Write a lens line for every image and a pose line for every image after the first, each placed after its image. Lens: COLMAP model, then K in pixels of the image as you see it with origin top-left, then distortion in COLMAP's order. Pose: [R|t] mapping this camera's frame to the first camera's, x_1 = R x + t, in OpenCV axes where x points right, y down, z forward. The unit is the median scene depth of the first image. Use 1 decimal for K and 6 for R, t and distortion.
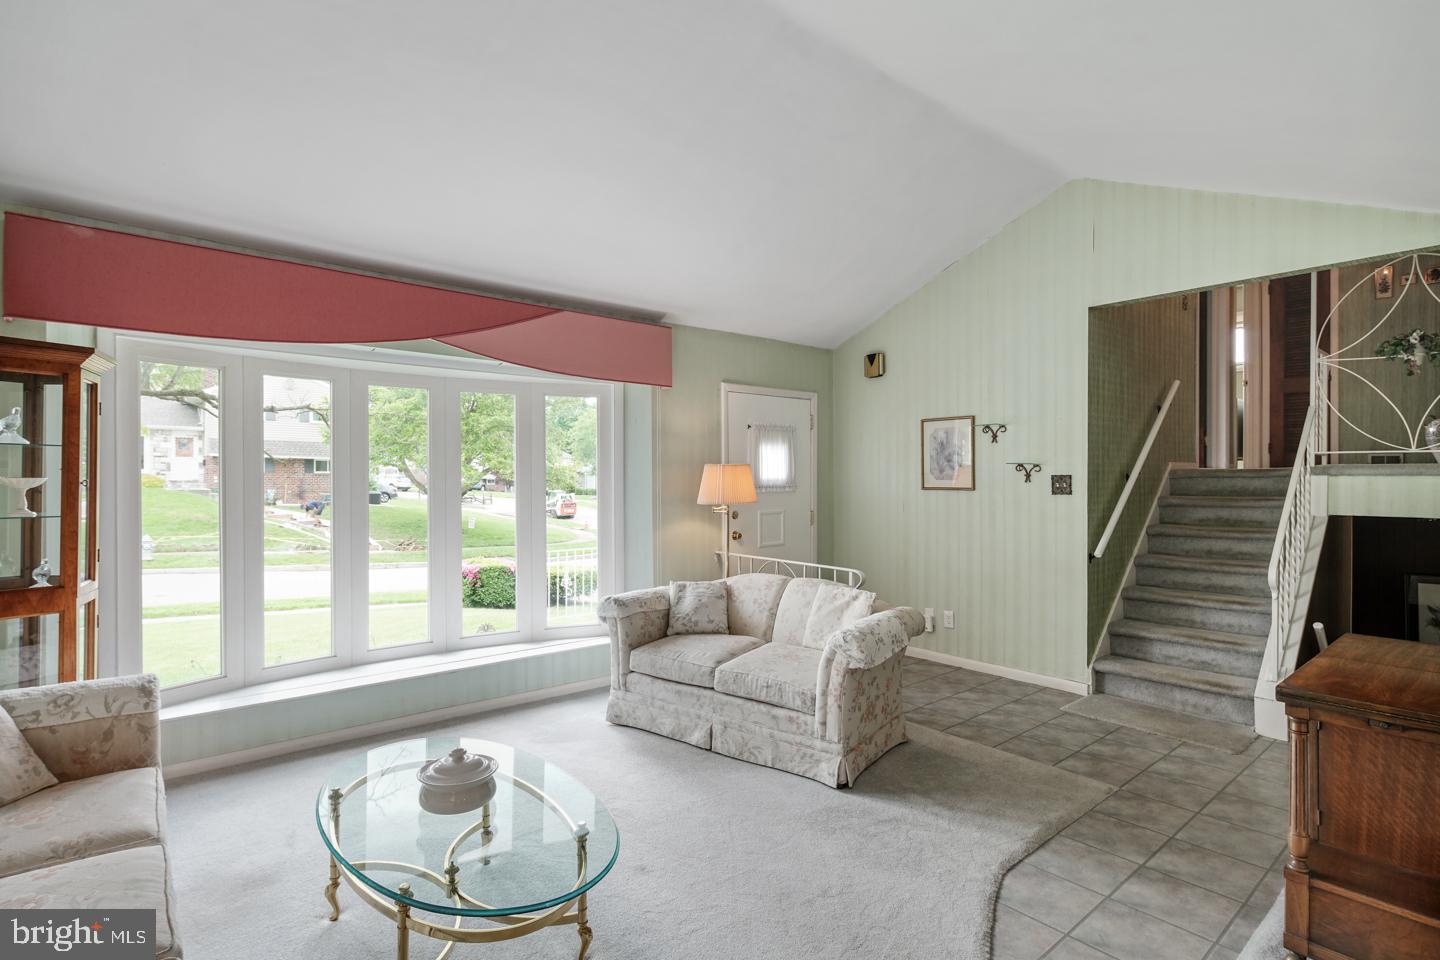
lens RADIAL K [[707.3, 0, 719.9], [0, 707.3, 481.7], [0, 0, 1]] dist [-0.001400, -0.000469]
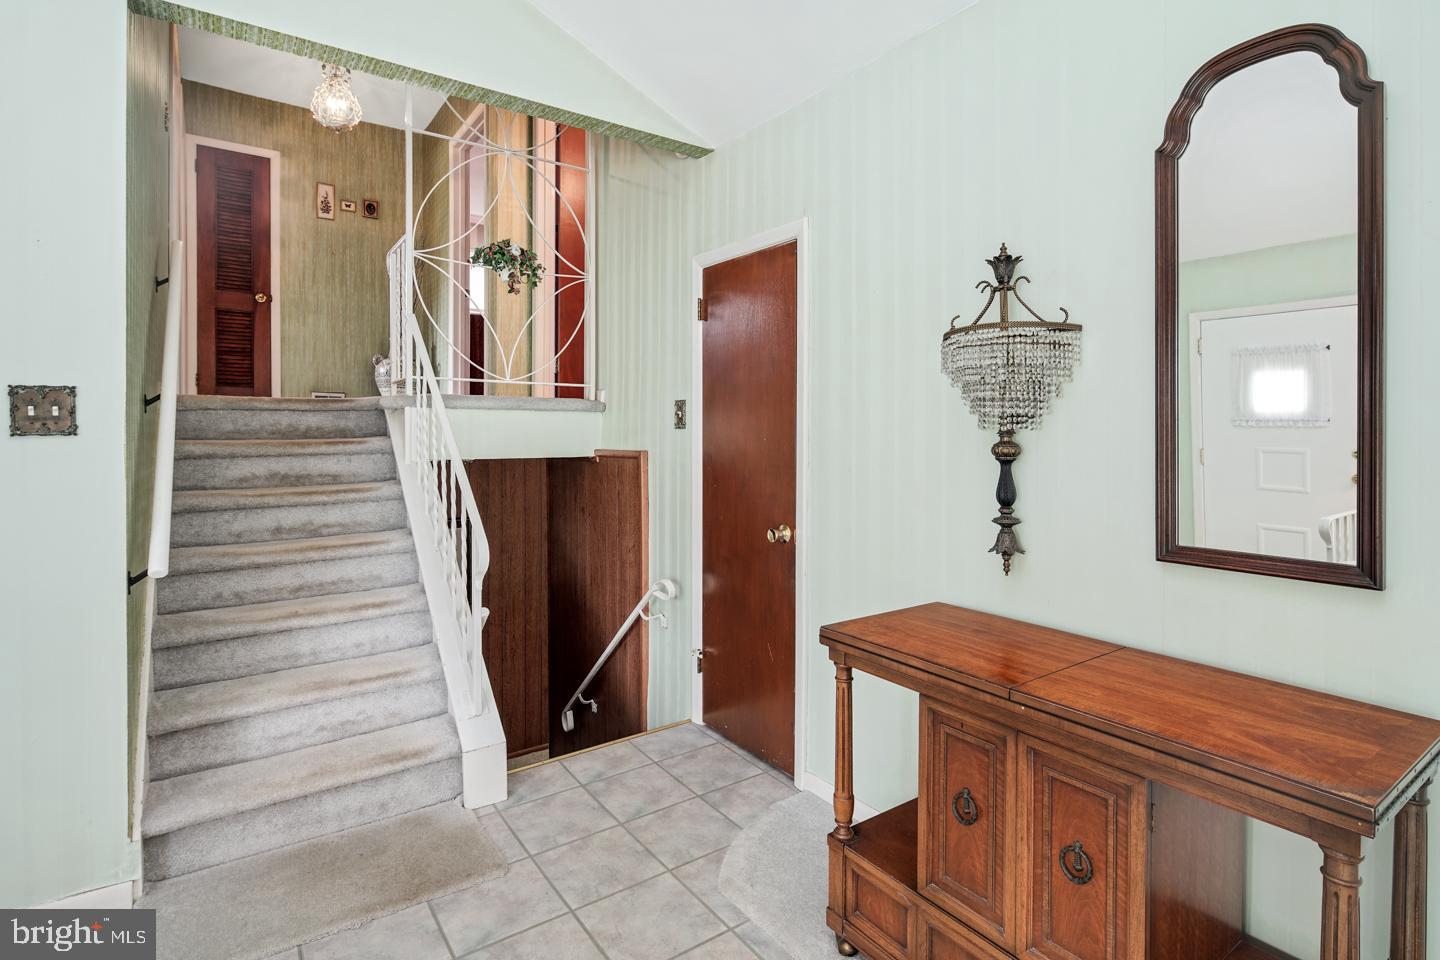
lens RADIAL K [[707.3, 0, 714.2], [0, 707.3, 438.2], [0, 0, 1]] dist [-0.001400, -0.000469]
pose [[0.091723, -0.008566, 0.995748, 0.121793], [0.007182, 0.999943, 0.007940, 0.017959], [-0.995759, 0.006423, 0.091780, 0.560670]]
